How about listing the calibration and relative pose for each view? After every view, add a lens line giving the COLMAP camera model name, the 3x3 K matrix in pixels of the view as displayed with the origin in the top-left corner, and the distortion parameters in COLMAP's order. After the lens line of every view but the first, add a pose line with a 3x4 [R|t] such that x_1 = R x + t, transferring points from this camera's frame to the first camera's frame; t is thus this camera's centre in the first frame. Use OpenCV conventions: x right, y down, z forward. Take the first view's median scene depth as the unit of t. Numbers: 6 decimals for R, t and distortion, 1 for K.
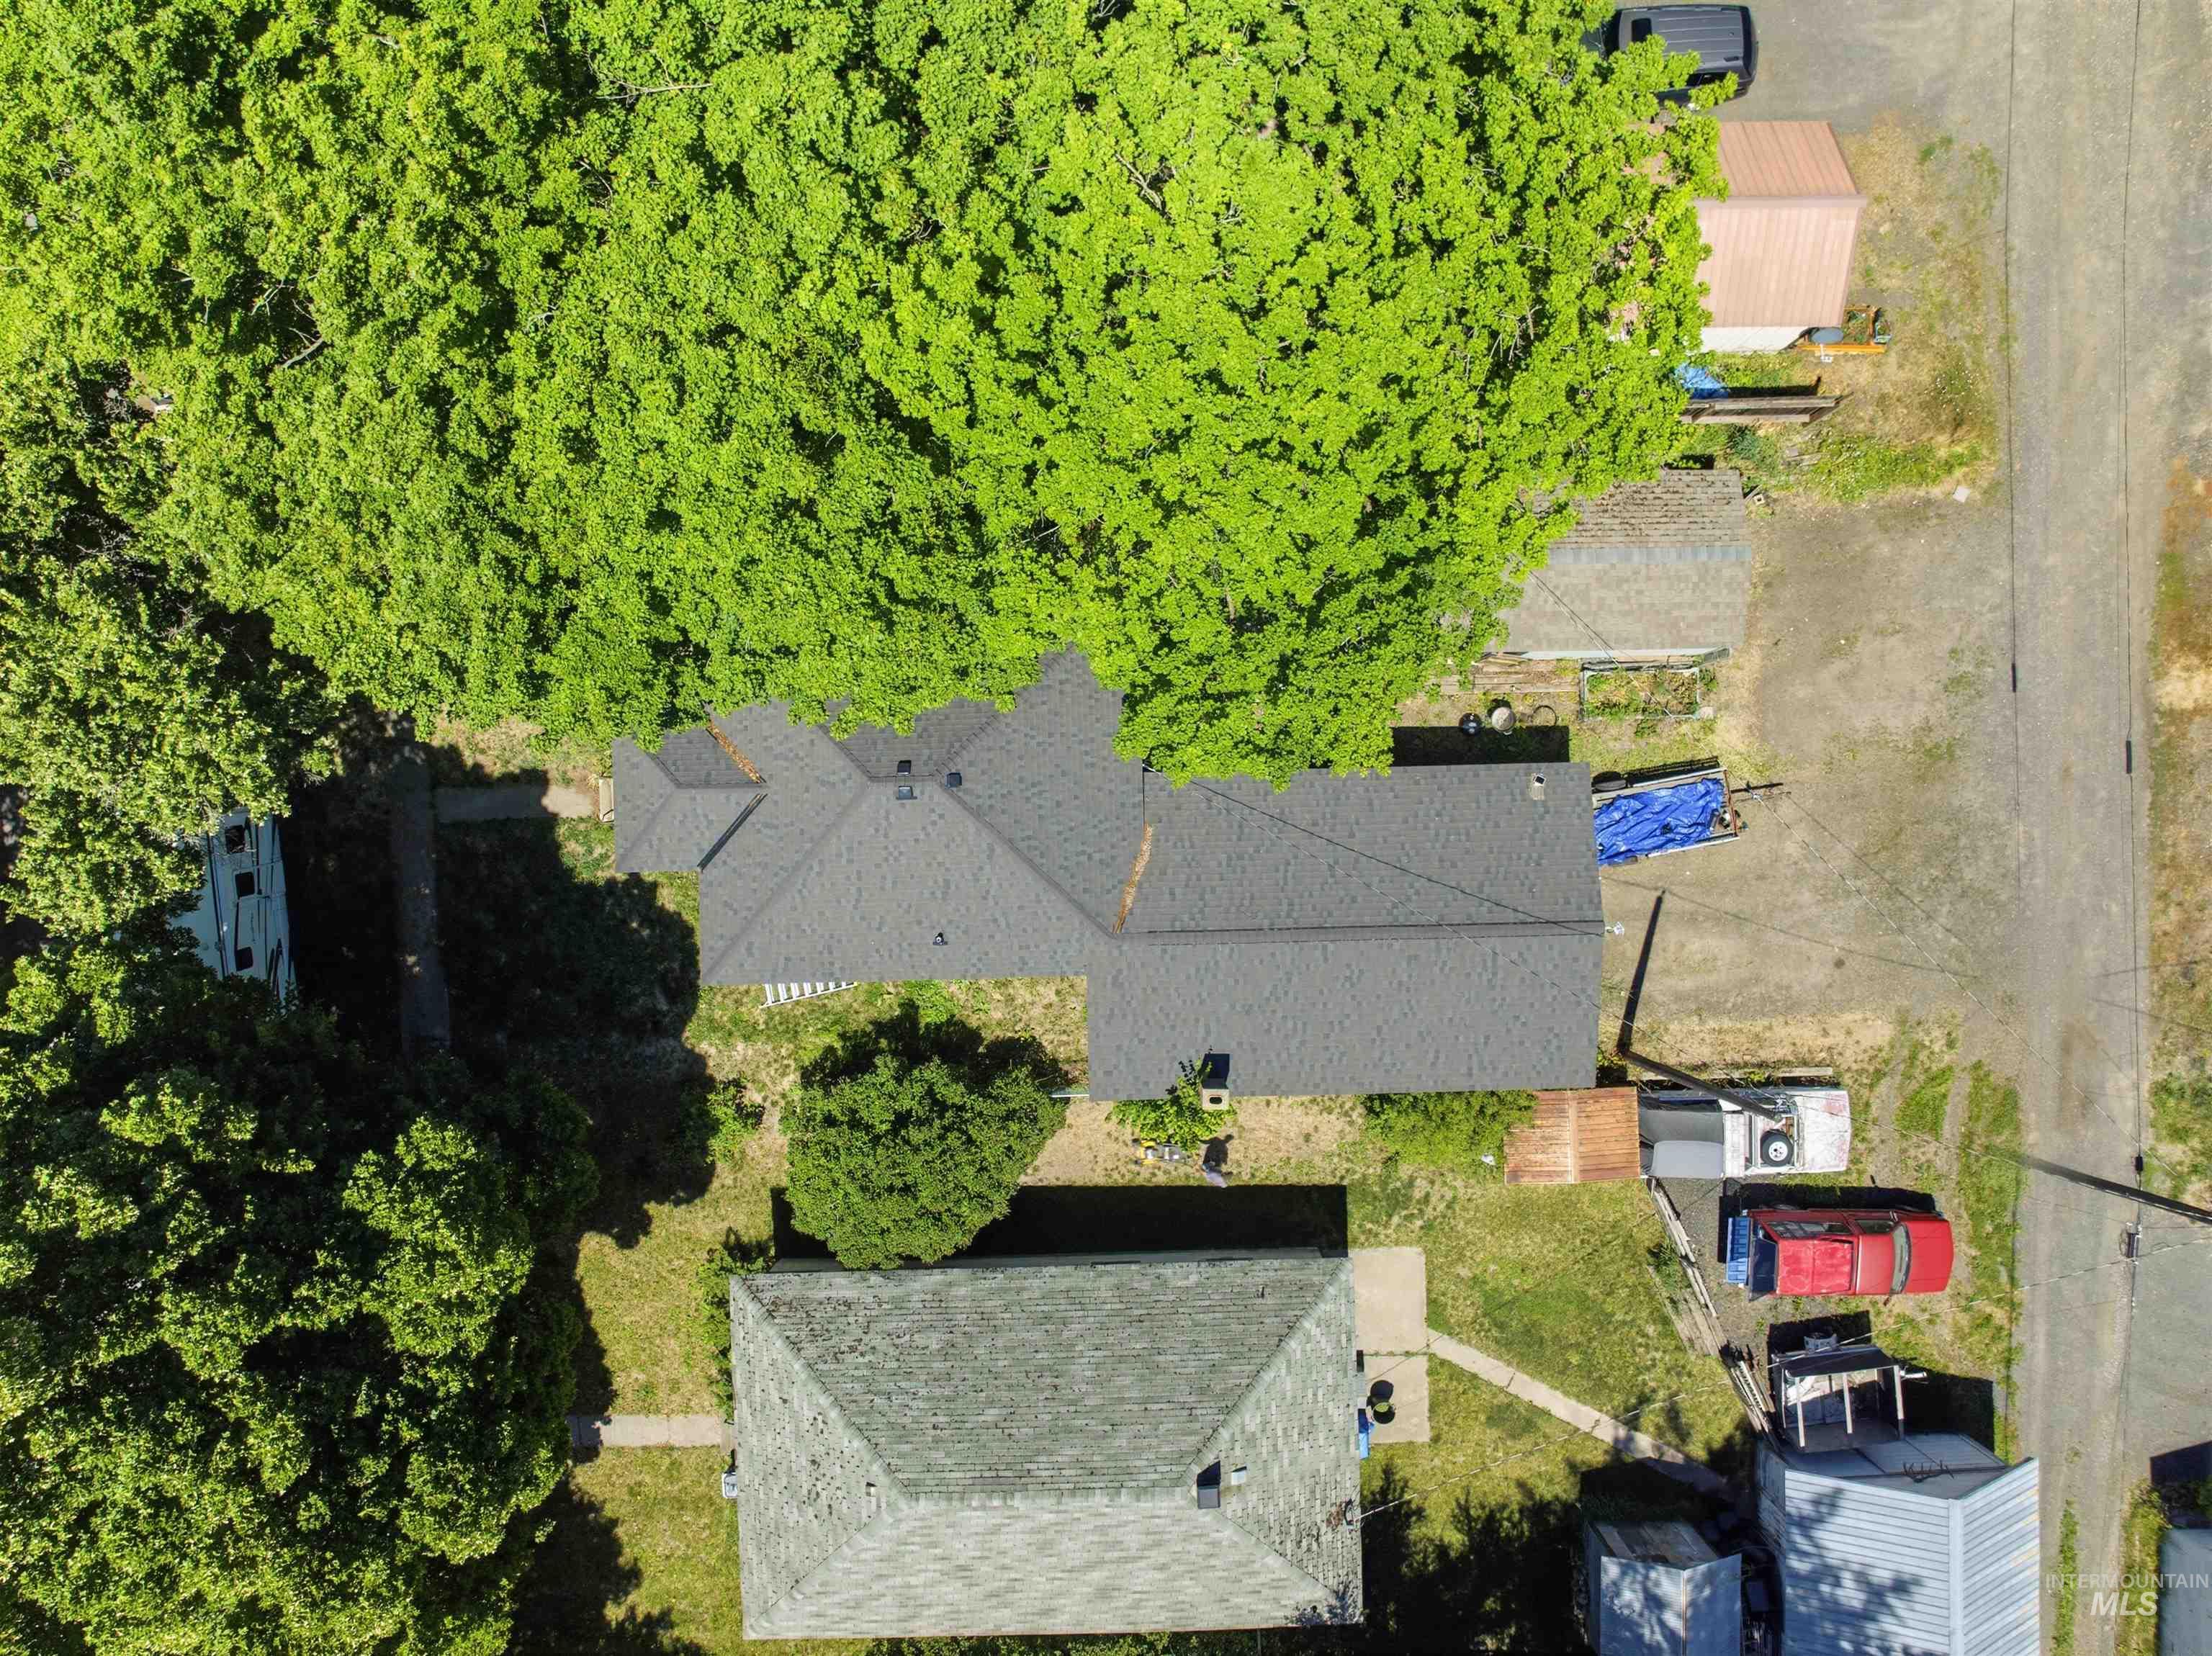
lens RADIAL K [[1561.2, 0, 1116.2], [0, 1561.2, 825.4], [0, 0, 1]] dist [-0.037709, -0.000698]
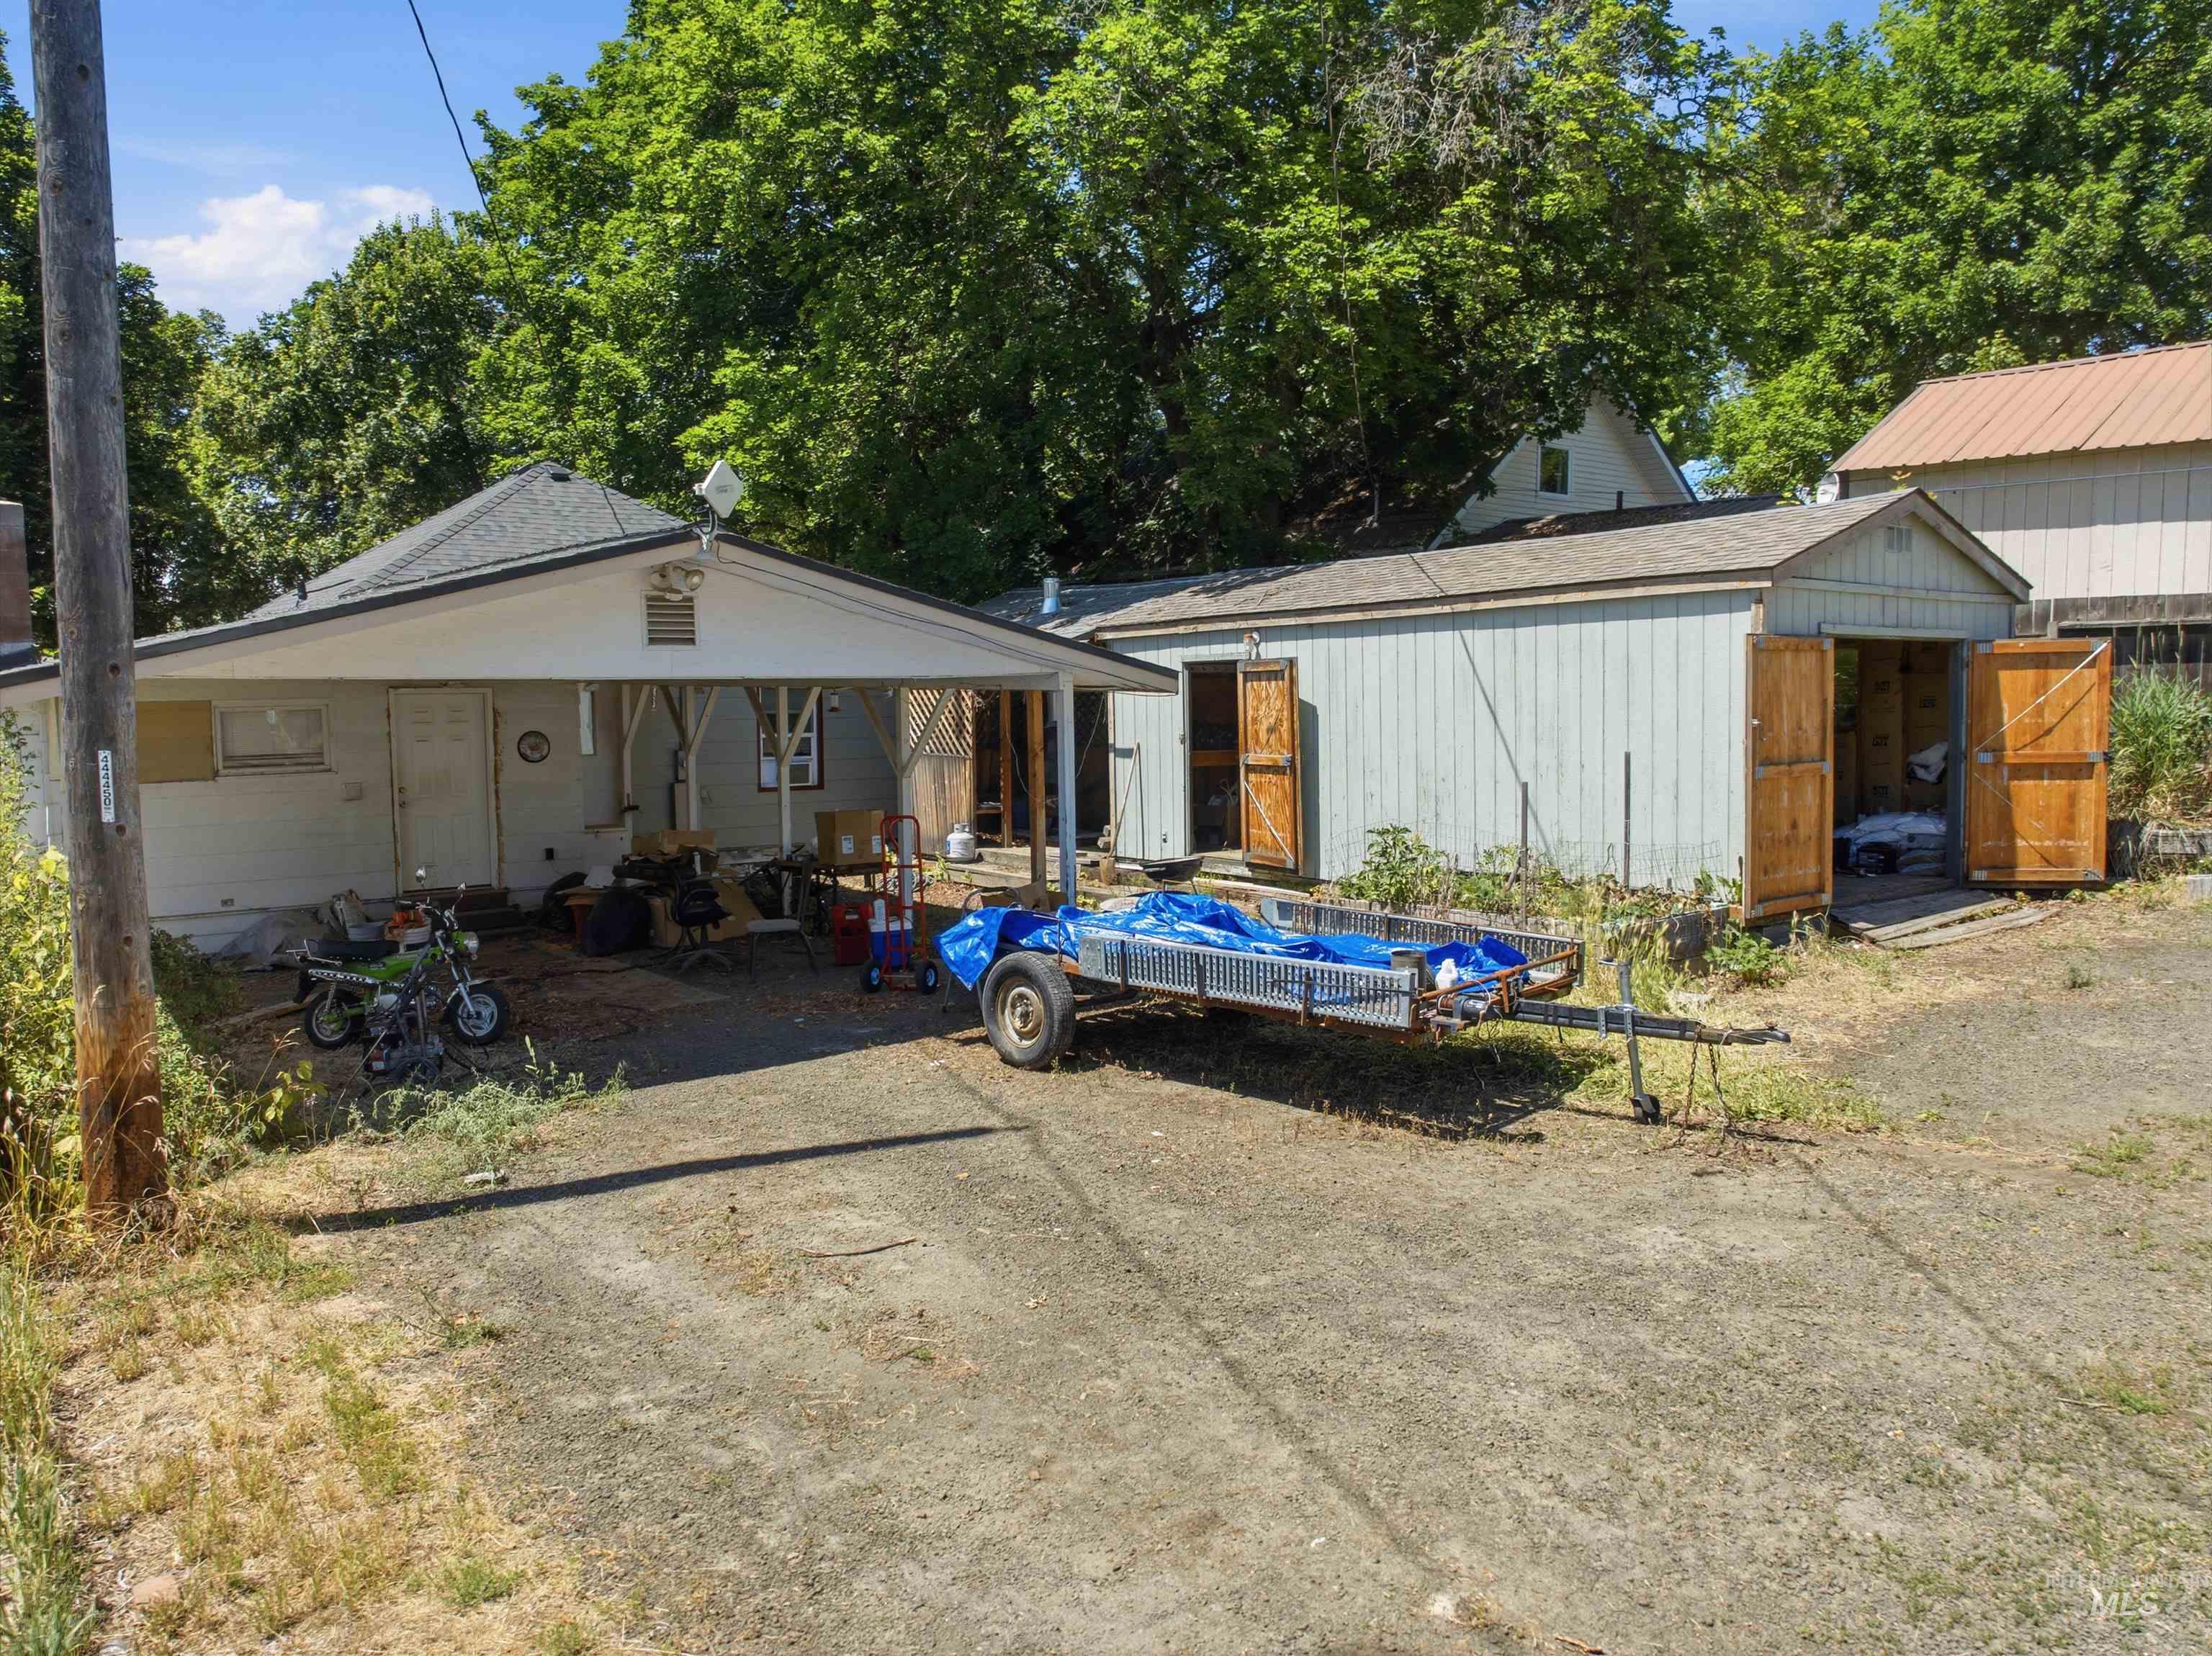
lens RADIAL K [[1561.2, 0, 1116.2], [0, 1561.2, 825.4], [0, 0, 1]] dist [-0.037709, -0.000698]
pose [[0.581583, 0.059210, -0.811330, 0.536207], [-0.813309, 0.063193, -0.578390, 0.154234], [0.017024, 0.996243, 0.084907, 0.946224]]
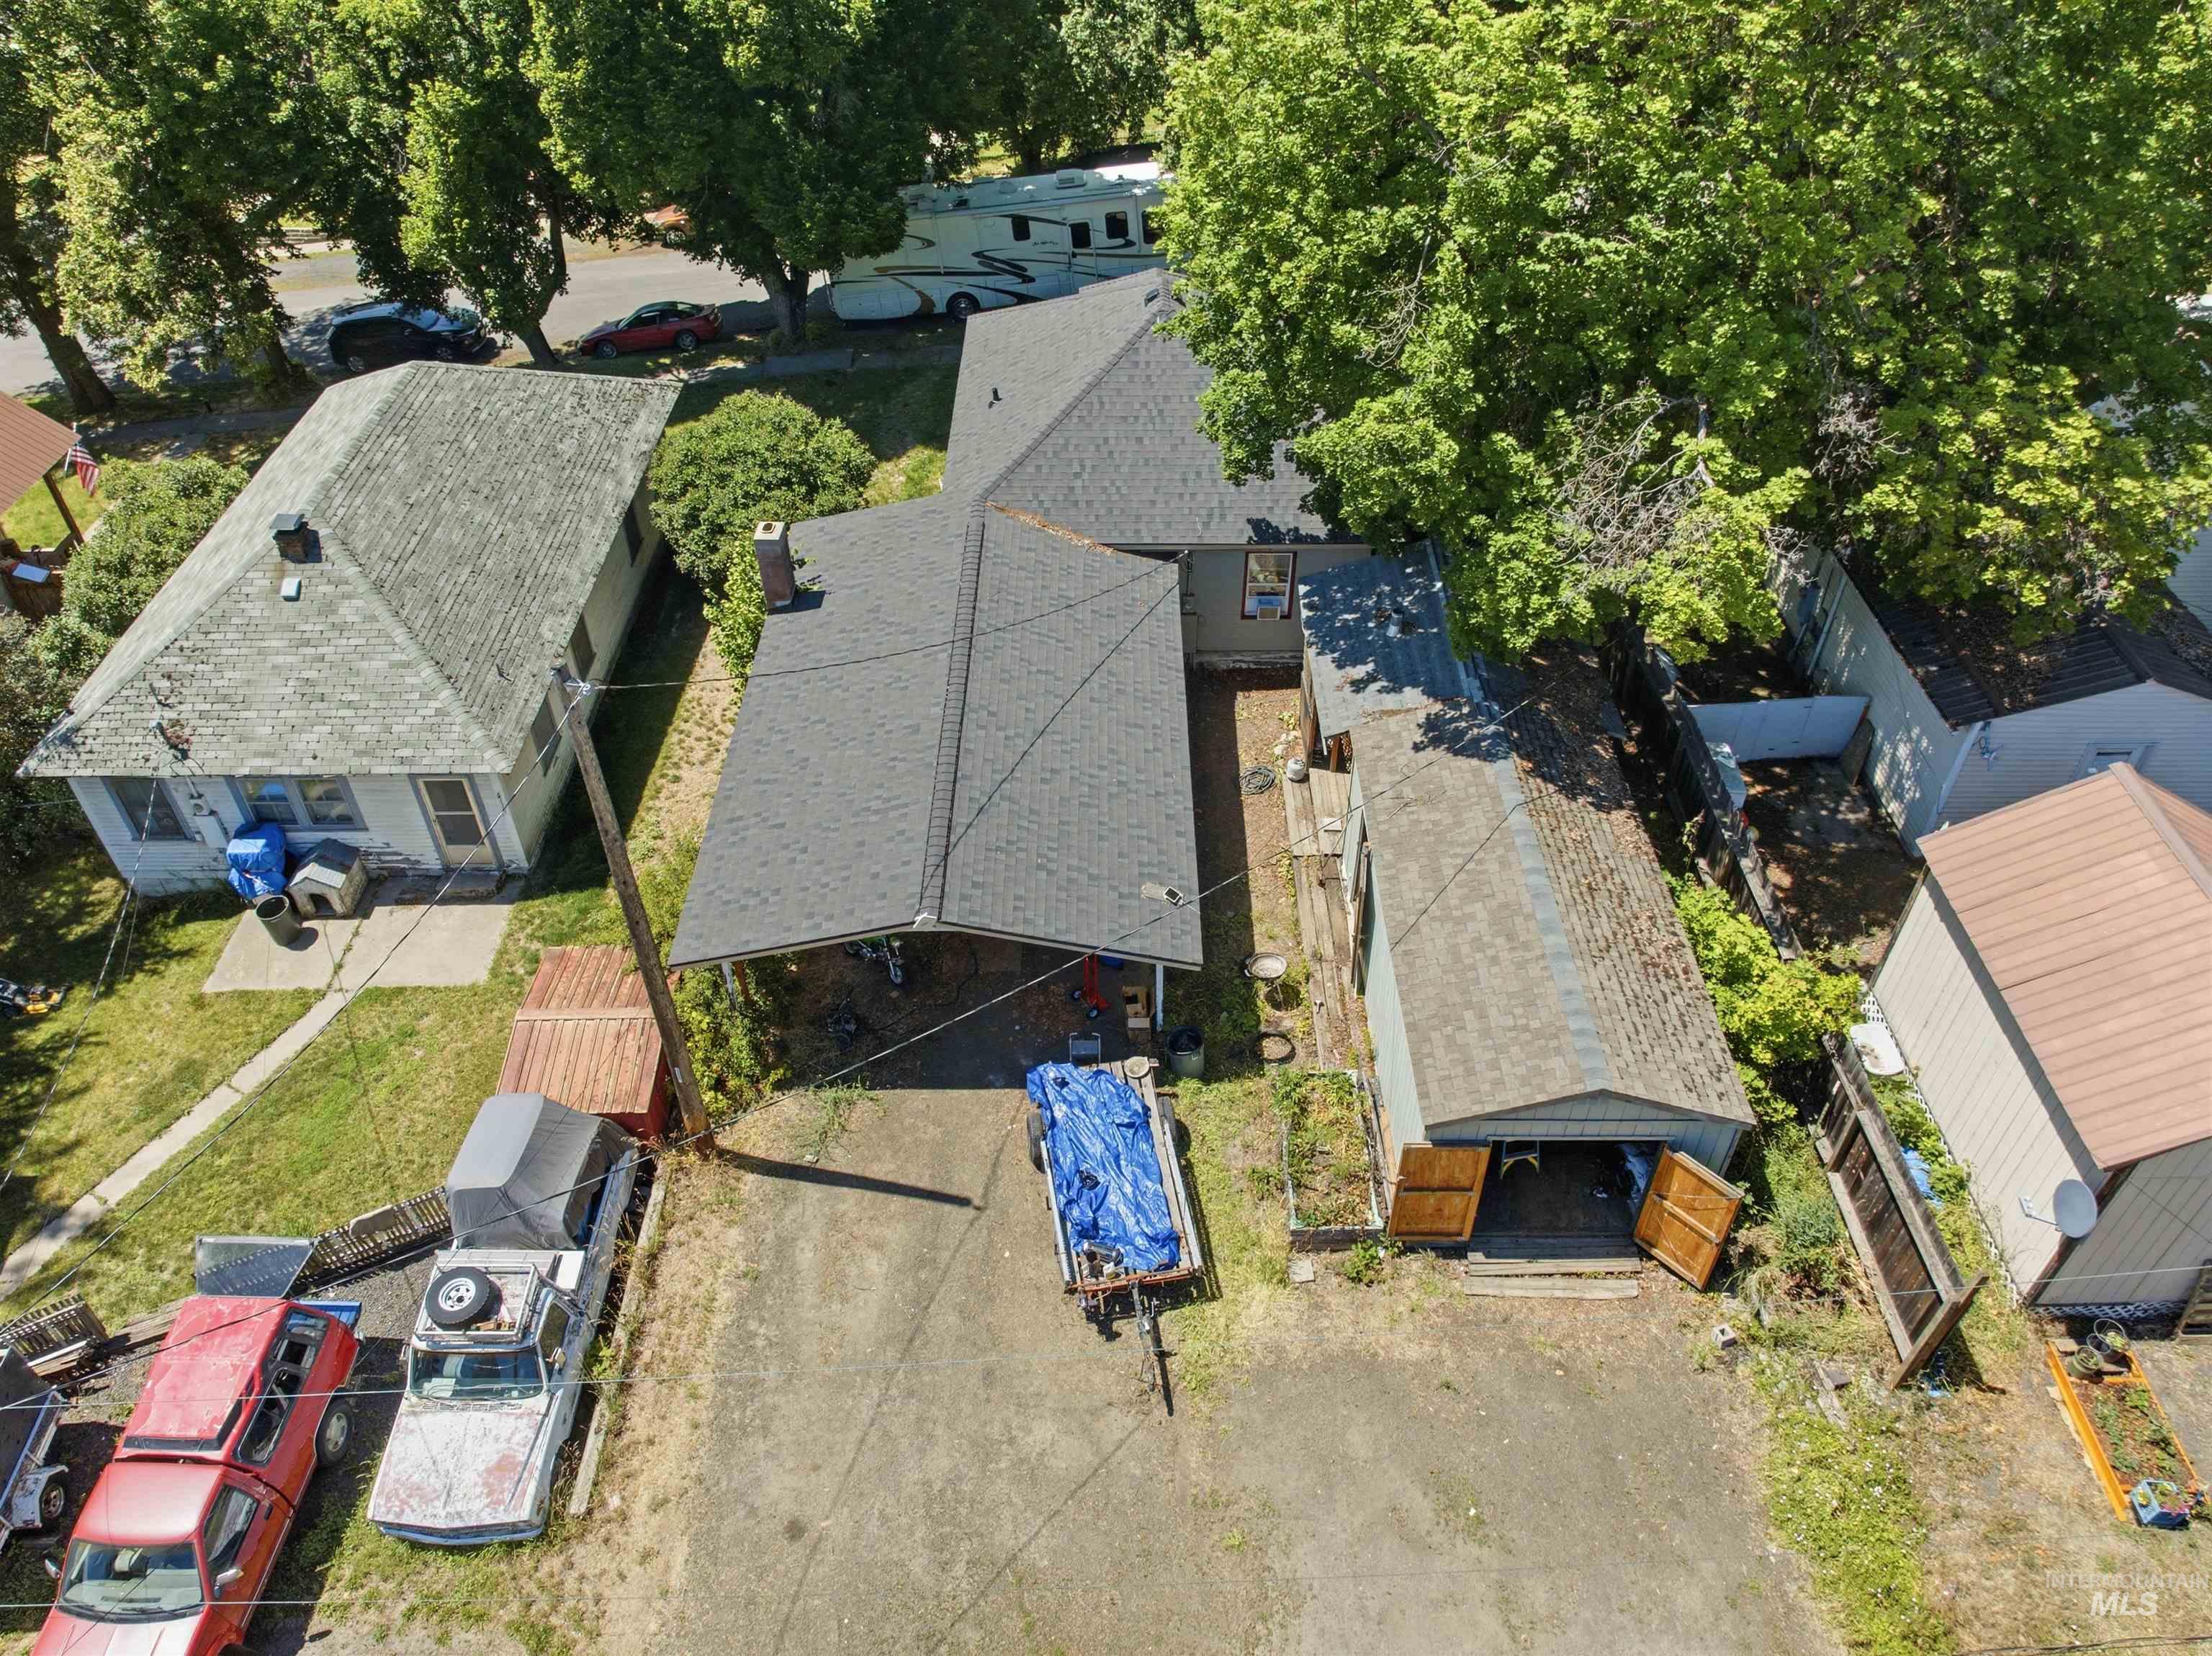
lens RADIAL K [[1561.2, 0, 1116.2], [0, 1561.2, 825.4], [0, 0, 1]] dist [-0.037709, -0.000698]
pose [[-0.019221, 0.658282, -0.752526, 0.685555], [-0.999755, -0.004390, 0.021695, -0.018764], [0.010978, 0.752758, 0.658205, 0.529265]]
